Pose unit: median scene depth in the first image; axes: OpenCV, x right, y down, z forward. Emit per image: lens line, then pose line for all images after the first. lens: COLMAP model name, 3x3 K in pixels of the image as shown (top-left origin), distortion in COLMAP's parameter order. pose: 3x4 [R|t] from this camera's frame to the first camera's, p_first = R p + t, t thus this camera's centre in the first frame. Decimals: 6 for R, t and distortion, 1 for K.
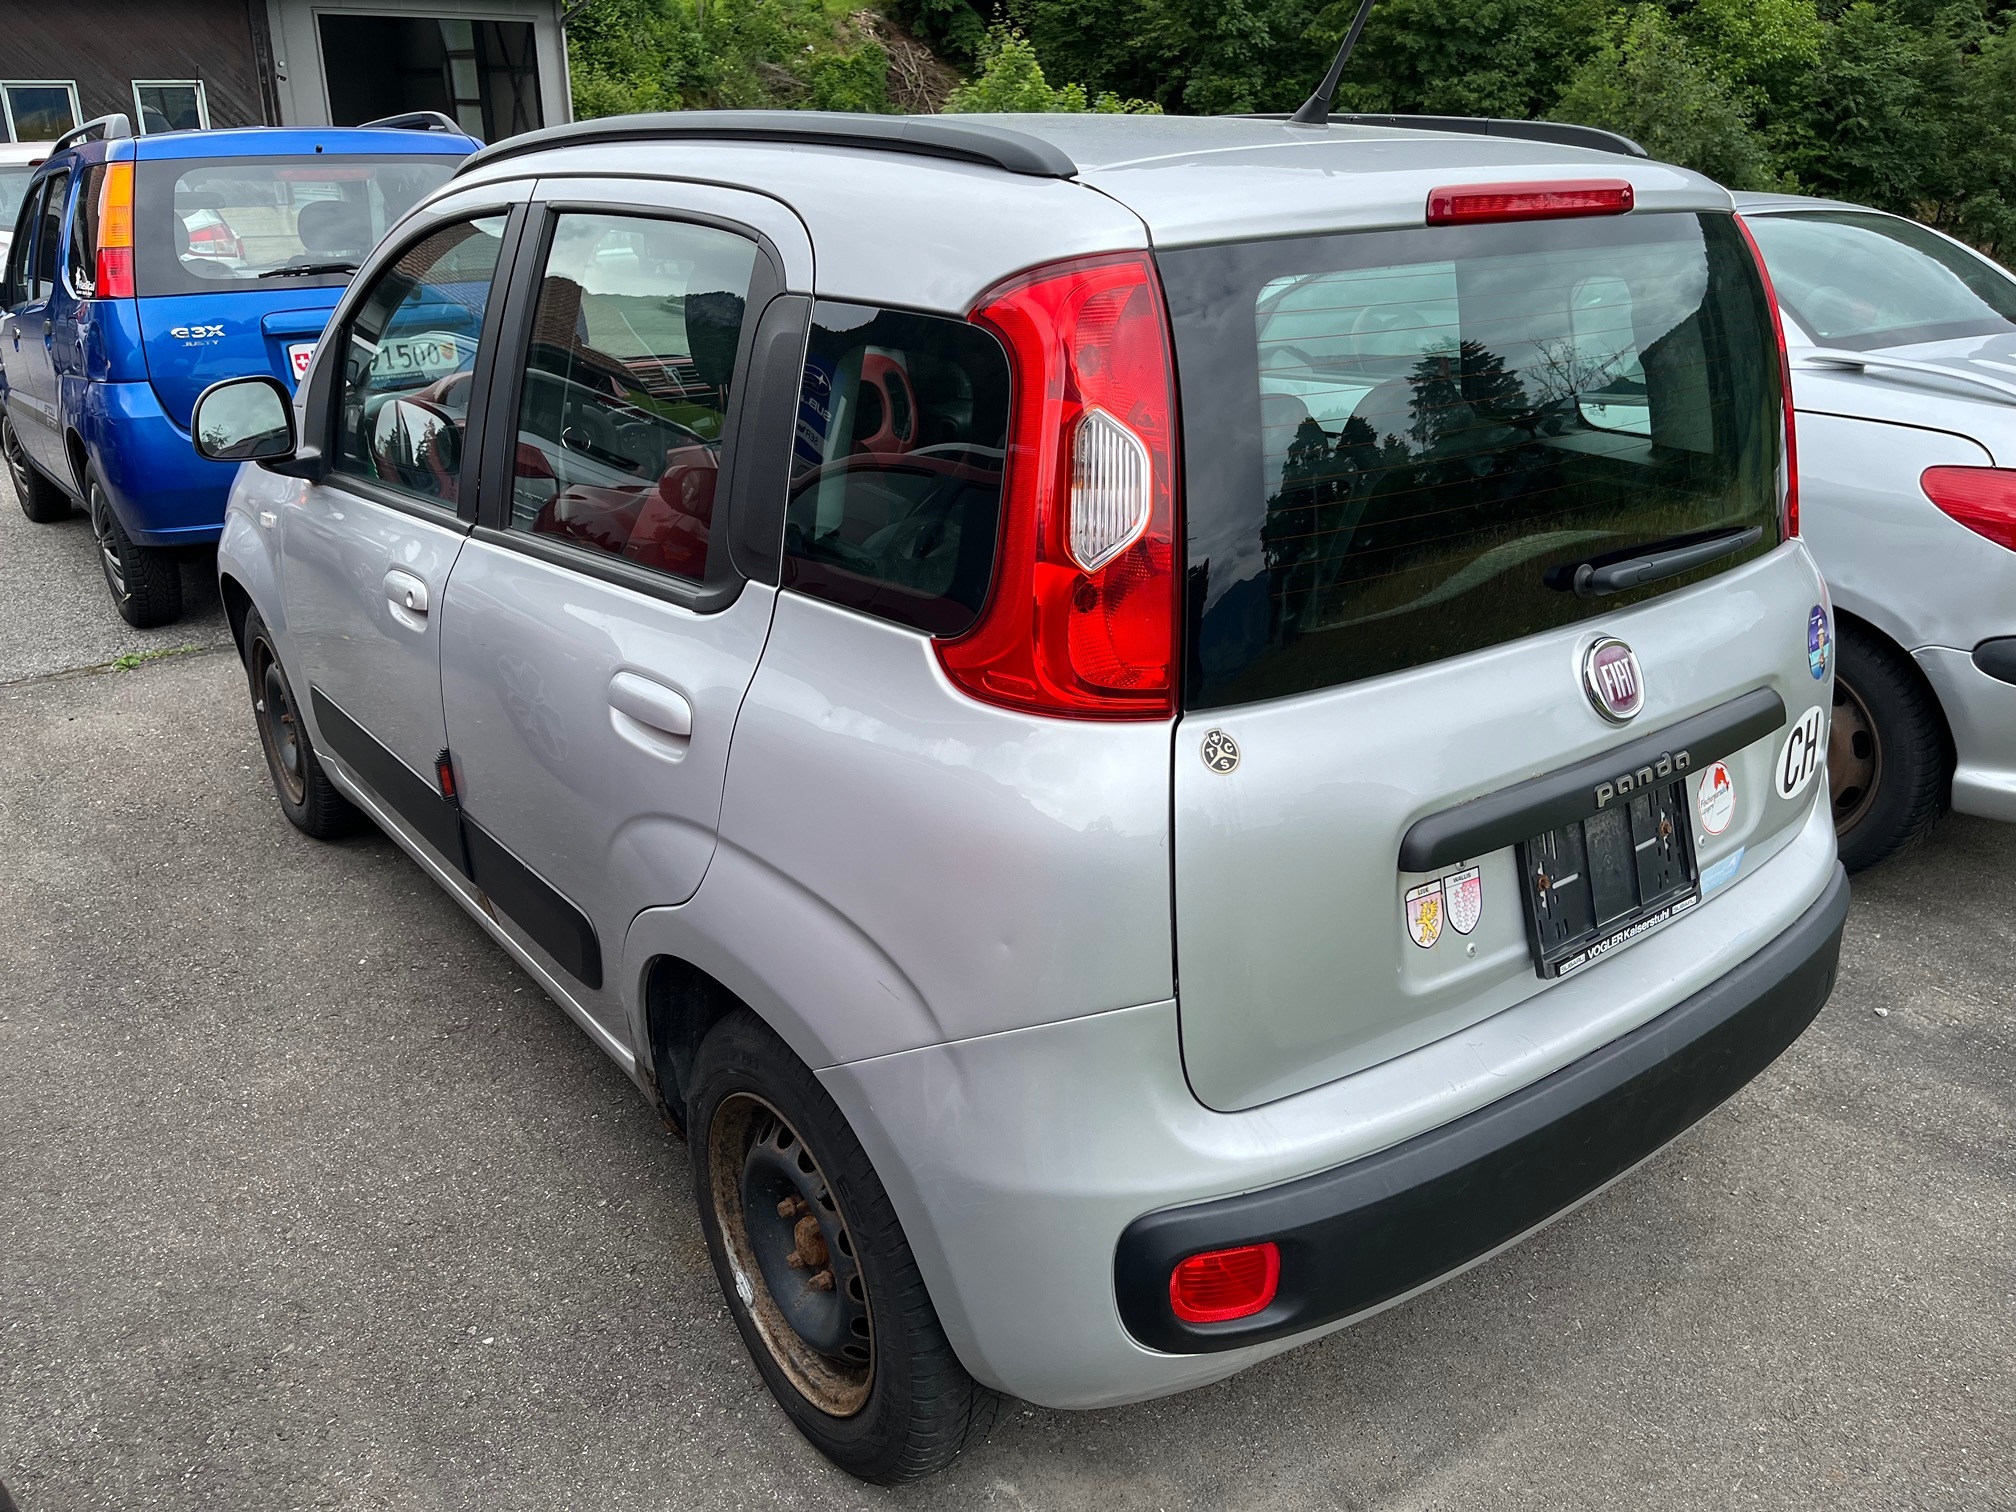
lens RADIAL K [[1577.2, 0, 1008.0], [0, 1577.2, 756.0], [0, 0, 1]] dist [0.080625, -0.138215]
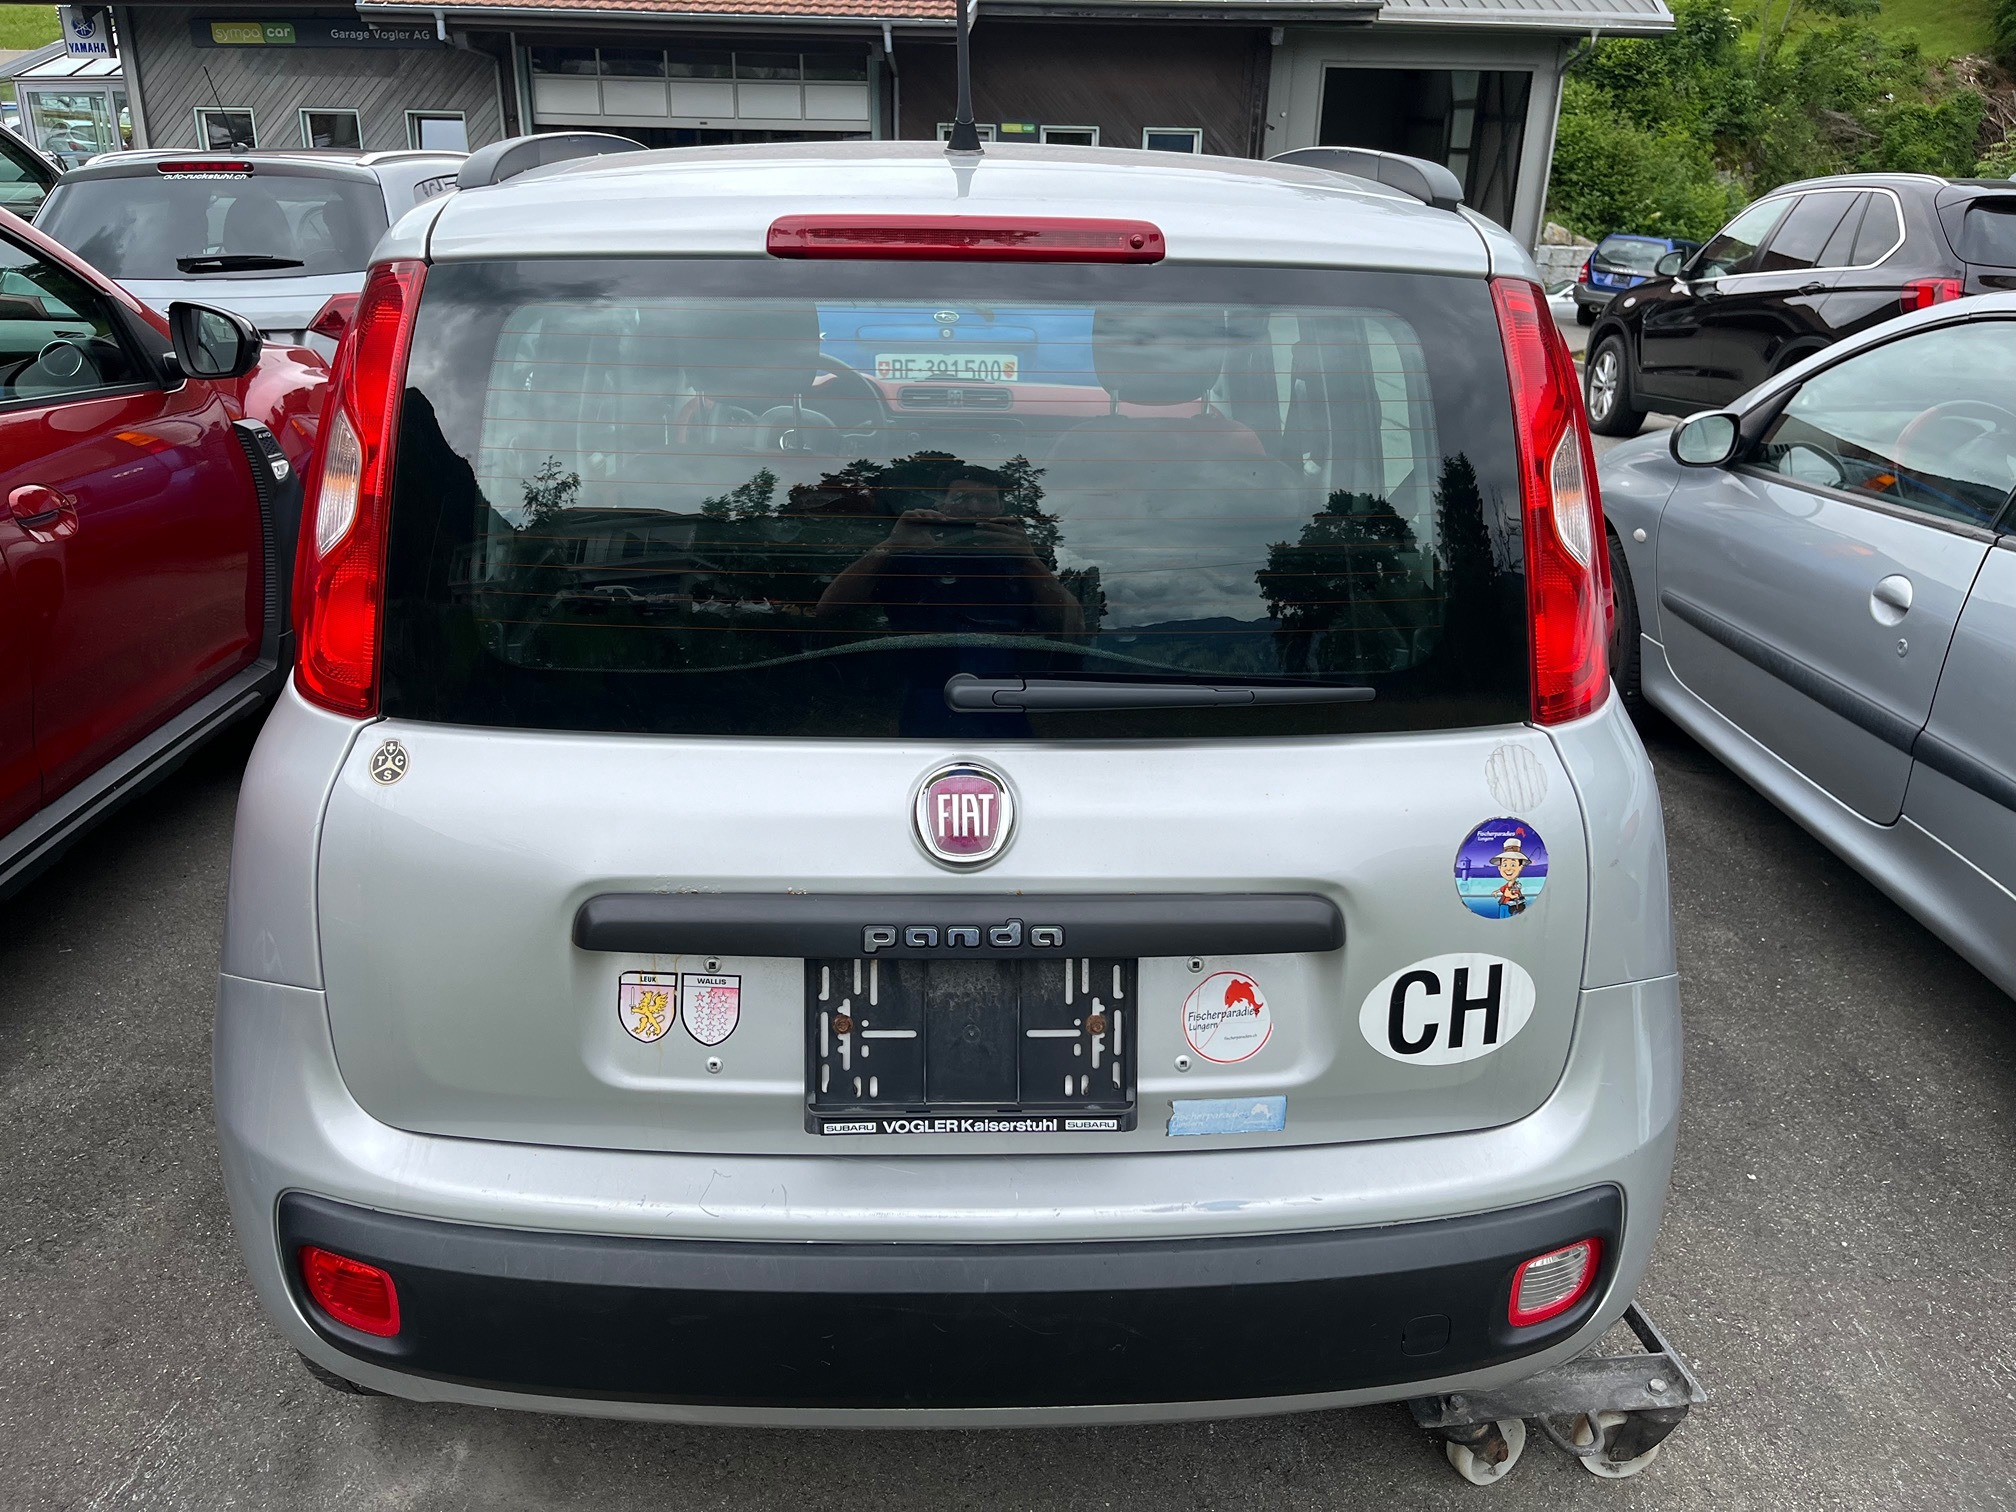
lens RADIAL K [[1577.2, 0, 1008.0], [0, 1577.2, 756.0], [0, 0, 1]] dist [0.080625, -0.138215]
pose [[0.804576, 0.216232, -0.553083, 0.313513], [-0.231346, 0.971902, 0.043432, -0.043858], [0.546934, 0.093009, 0.831993, 0.120124]]
